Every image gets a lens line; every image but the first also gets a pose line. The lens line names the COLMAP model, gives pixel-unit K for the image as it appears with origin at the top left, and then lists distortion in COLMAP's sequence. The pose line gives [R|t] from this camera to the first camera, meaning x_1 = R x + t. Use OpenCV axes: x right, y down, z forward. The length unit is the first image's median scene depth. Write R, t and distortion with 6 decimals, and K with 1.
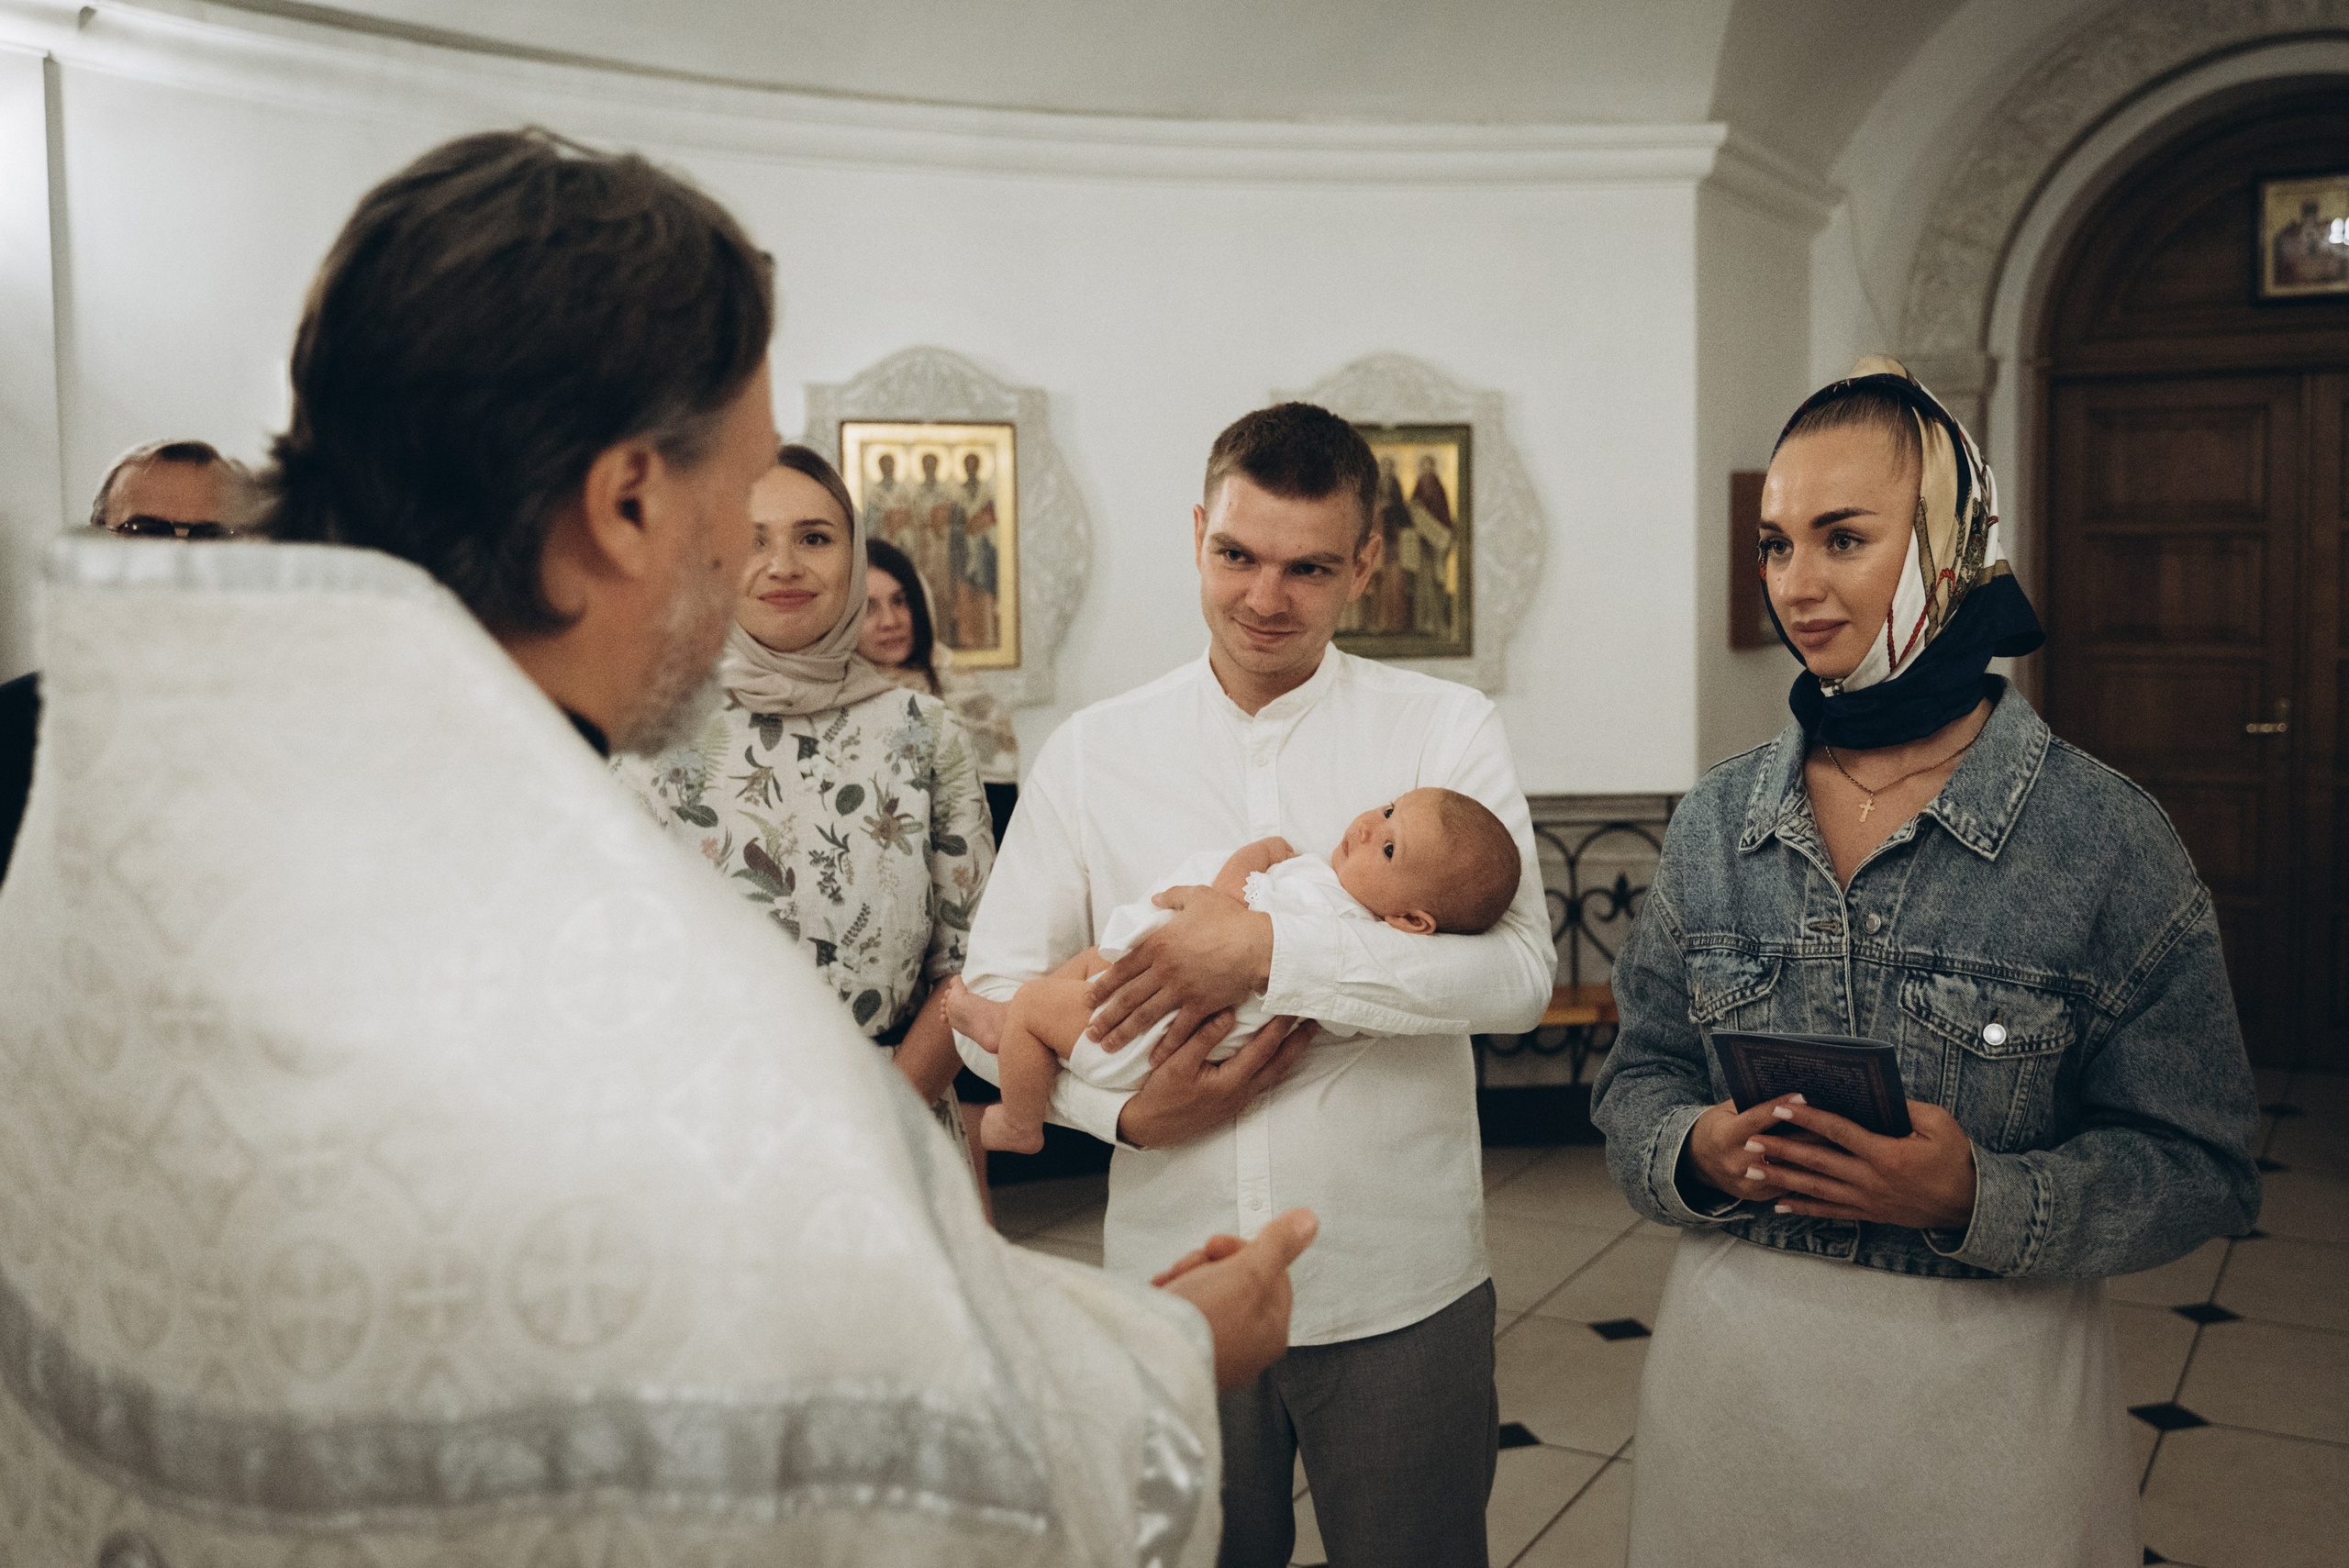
lens RADIAL K [[2204.6, 0, 1254.8], [0, 2204.6, 739.5], [0, 0, 1]] dist [-0.007625, -0.016935]
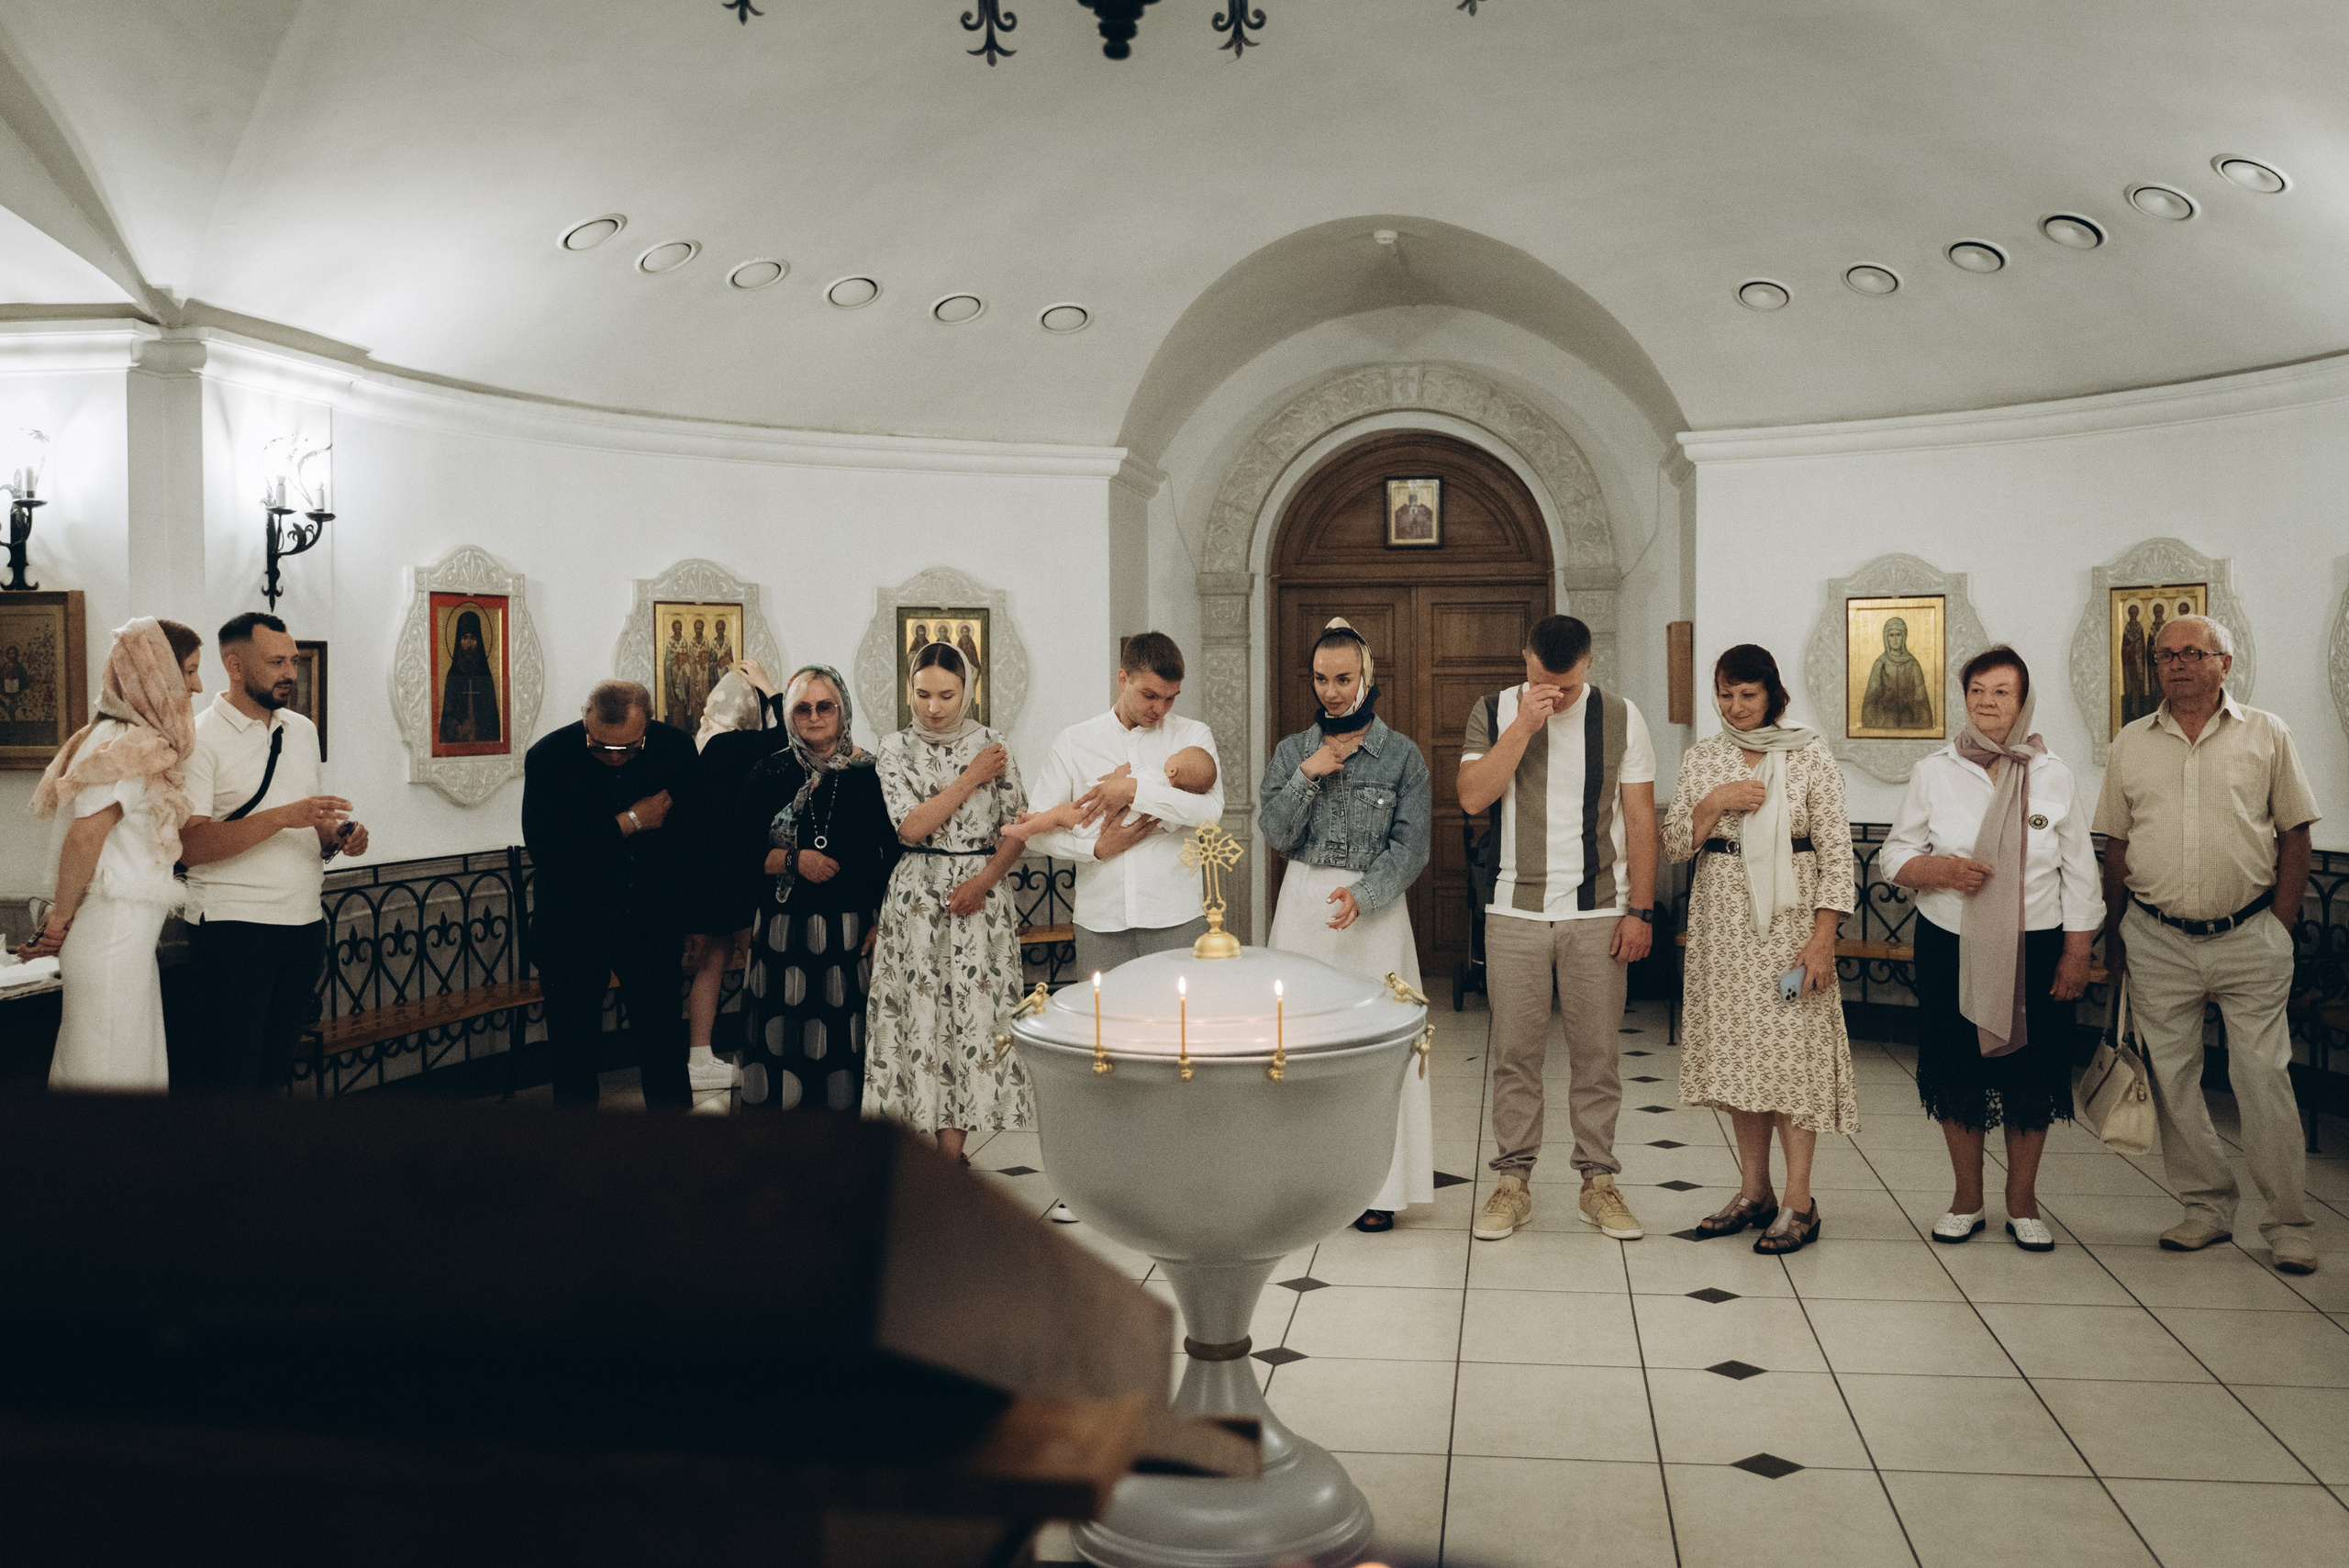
lens RADIAL K [[2250.0, 0, 1174.5], [0, 2250.0, 784.0], [0, 0, 1]] dist [-0.012186, -0.017077]
pose [[0.936986, -0.006456, 0.349308, -0.392815], [0.021883, 0.998951, -0.040236, 0.072885], [-0.348682, 0.045345, 0.936144, -0.730348]]
